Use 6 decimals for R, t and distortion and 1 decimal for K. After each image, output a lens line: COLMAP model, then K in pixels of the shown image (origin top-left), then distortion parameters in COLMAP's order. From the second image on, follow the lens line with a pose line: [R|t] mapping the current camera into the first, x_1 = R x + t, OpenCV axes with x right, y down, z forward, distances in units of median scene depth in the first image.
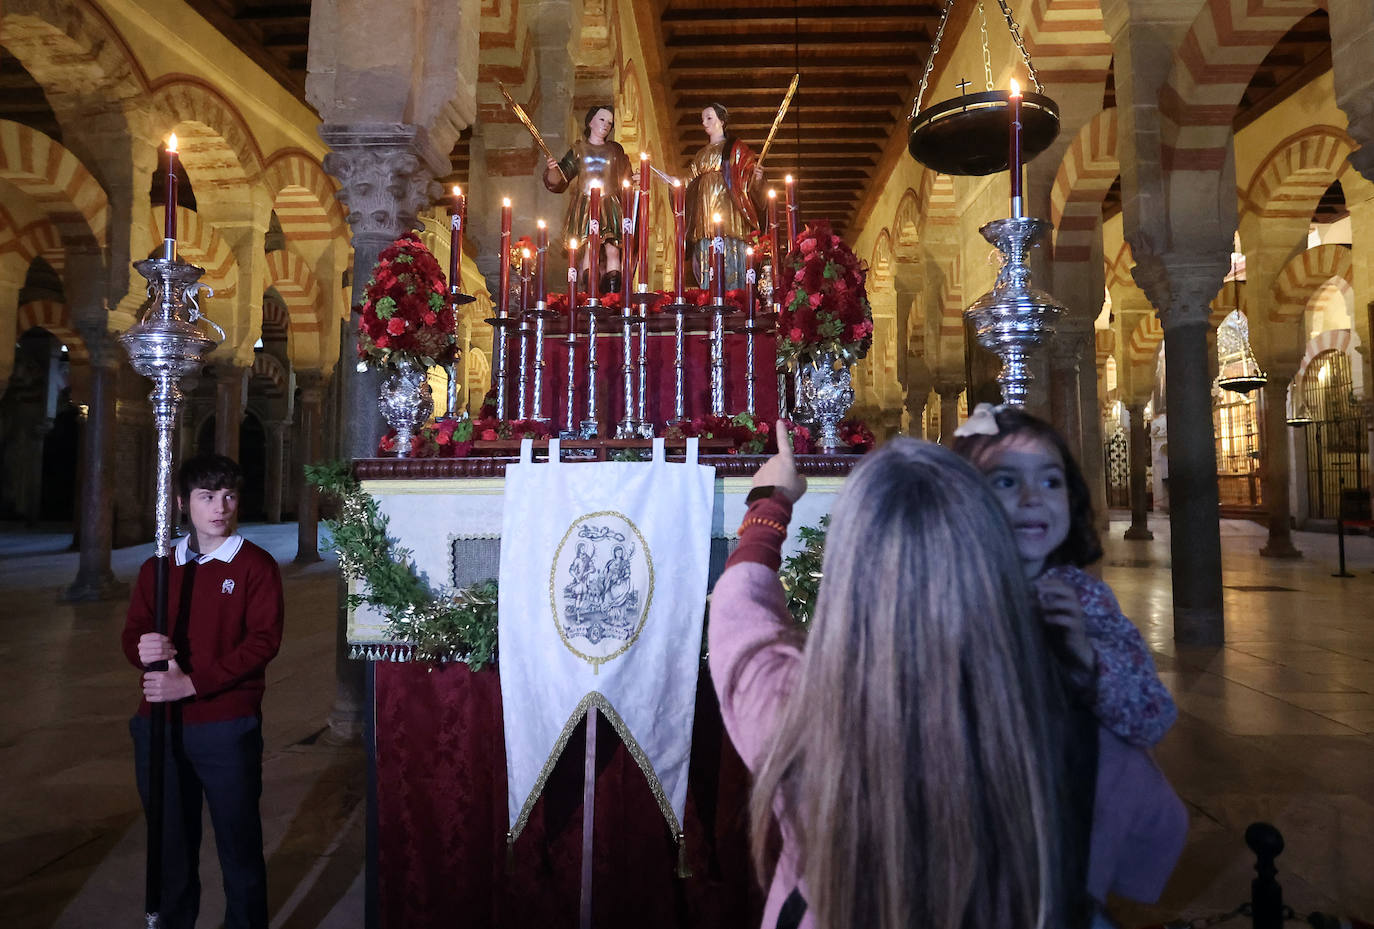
lens RADIAL K [[826.1, 0, 695.6], [0, 826.1, 425.1], [0, 0, 1]] dist [-0.056923, 0.028791]
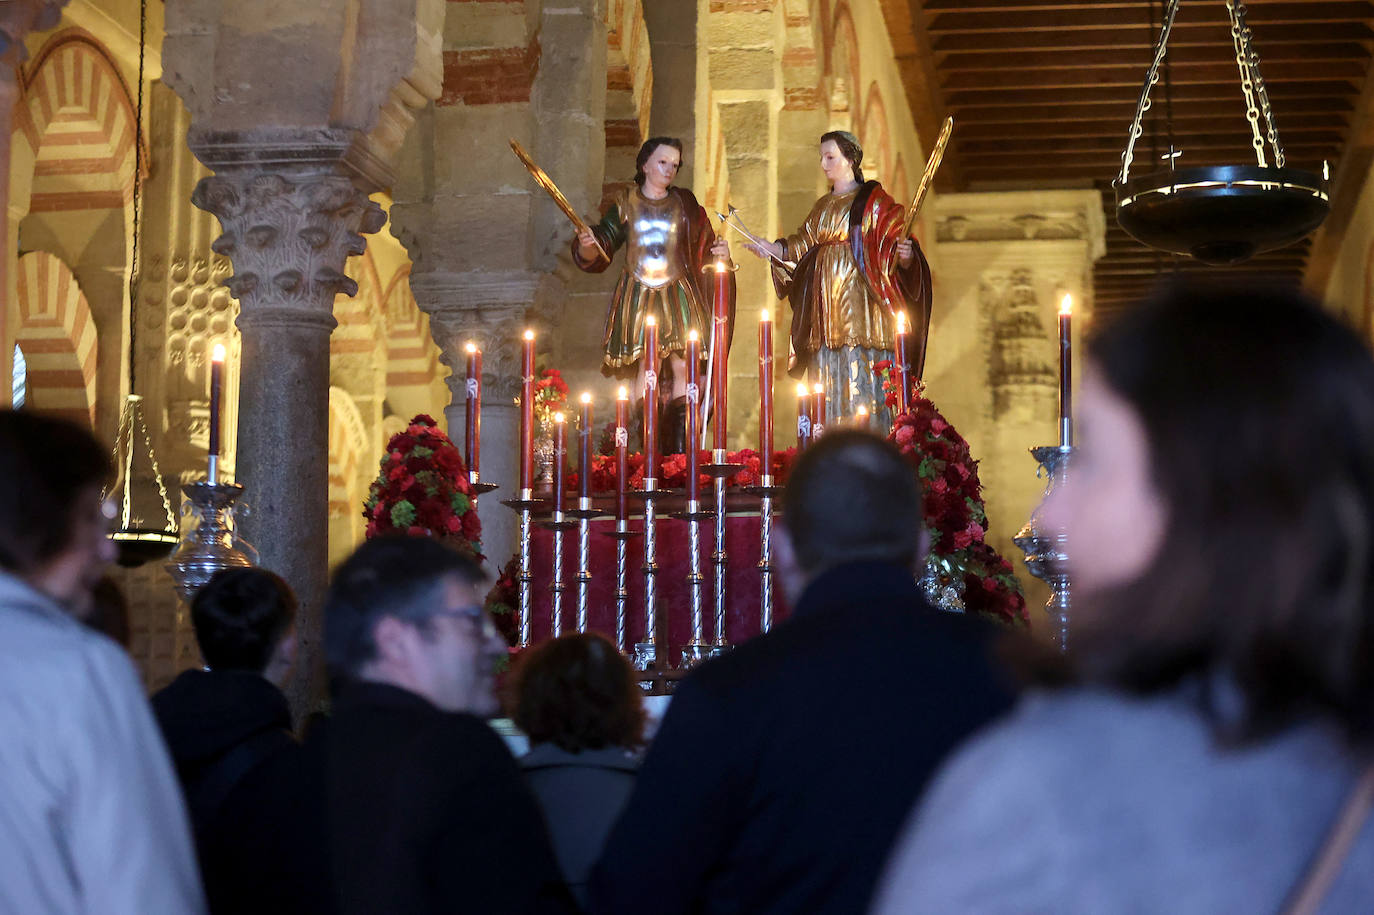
lens RADIAL K [[2848.2, 0, 677.9], [0, 2848.2, 468.9], [0, 0, 1]] dist [-0.306997, 0.000000]
pose [[0.992623, -0.013381, -0.120498, 0.062747], [0.008225, 0.999033, -0.043185, -0.015195], [0.120960, 0.041876, 0.991774, -0.461183]]
